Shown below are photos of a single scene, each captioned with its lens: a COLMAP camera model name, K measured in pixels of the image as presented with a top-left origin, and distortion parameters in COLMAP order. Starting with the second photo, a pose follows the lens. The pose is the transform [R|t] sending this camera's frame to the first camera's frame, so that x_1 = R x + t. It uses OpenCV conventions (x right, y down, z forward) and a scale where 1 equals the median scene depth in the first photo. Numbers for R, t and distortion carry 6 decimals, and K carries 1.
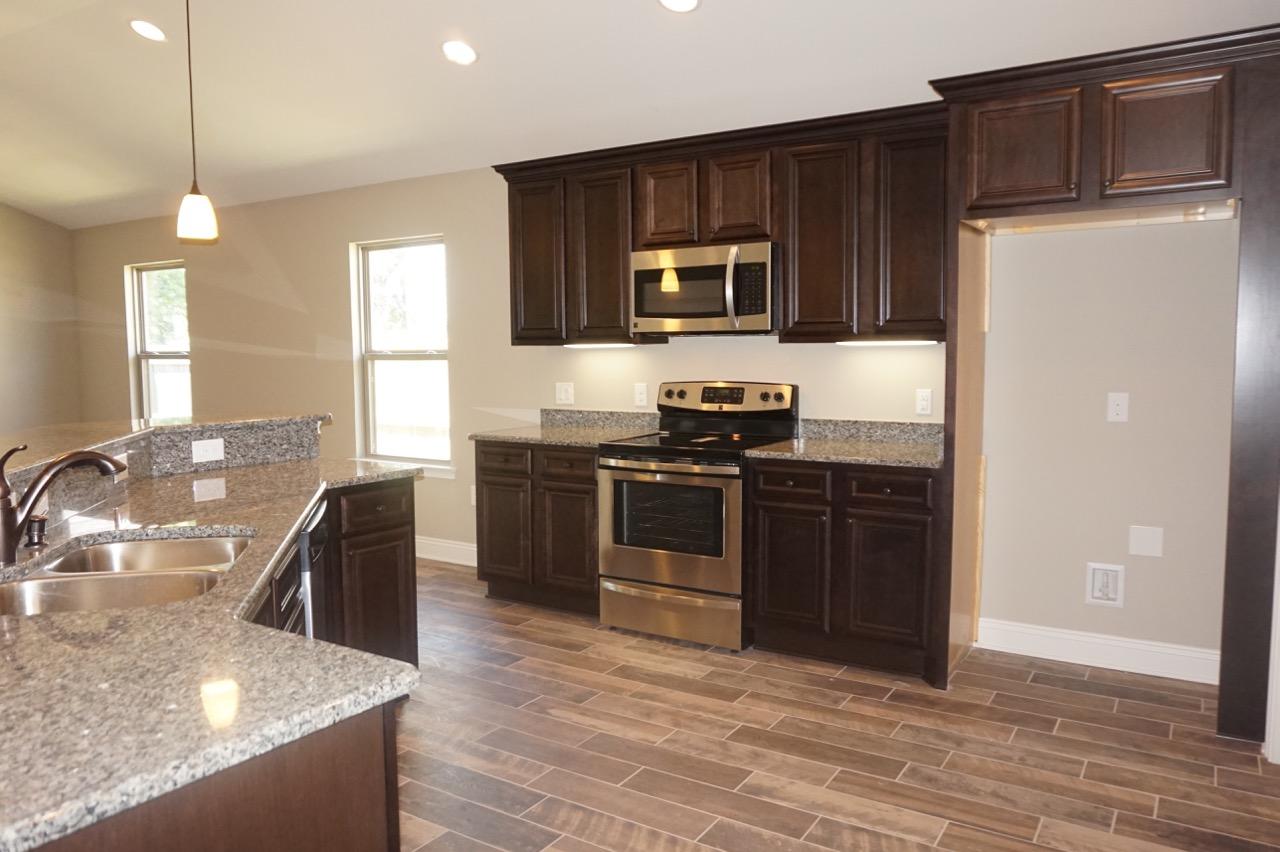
lens RADIAL K [[892.8, 0, 643.2], [0, 892.8, 429.3], [0, 0, 1]] dist [-0.033298, -0.001587]
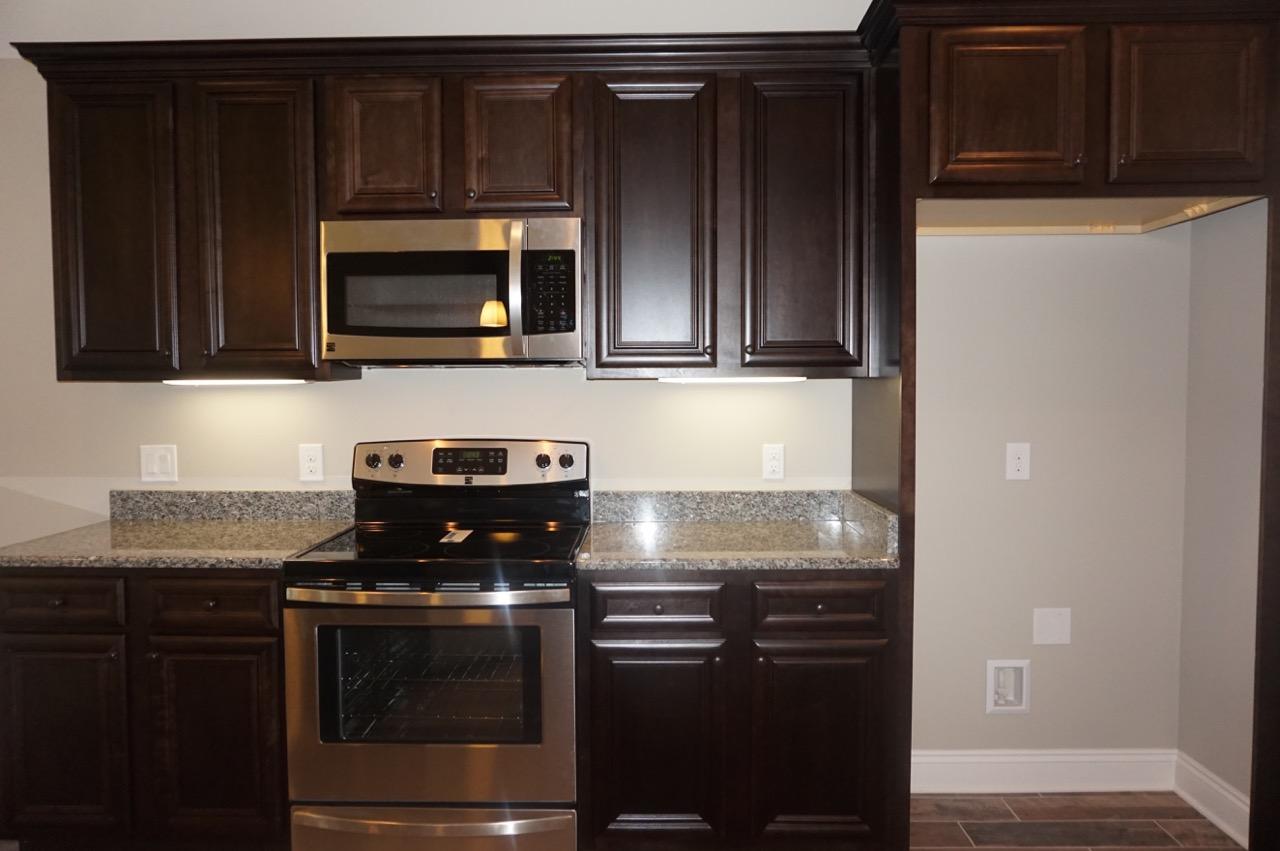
lens RADIAL K [[869.1, 0, 622.4], [0, 869.1, 426.1], [0, 0, 1]] dist [-0.040704, 0.025998]
pose [[0.859698, -0.021546, 0.510348, -0.133327], [0.043916, 0.998528, -0.031821, -0.038939], [-0.508912, 0.049769, 0.859379, 0.420934]]
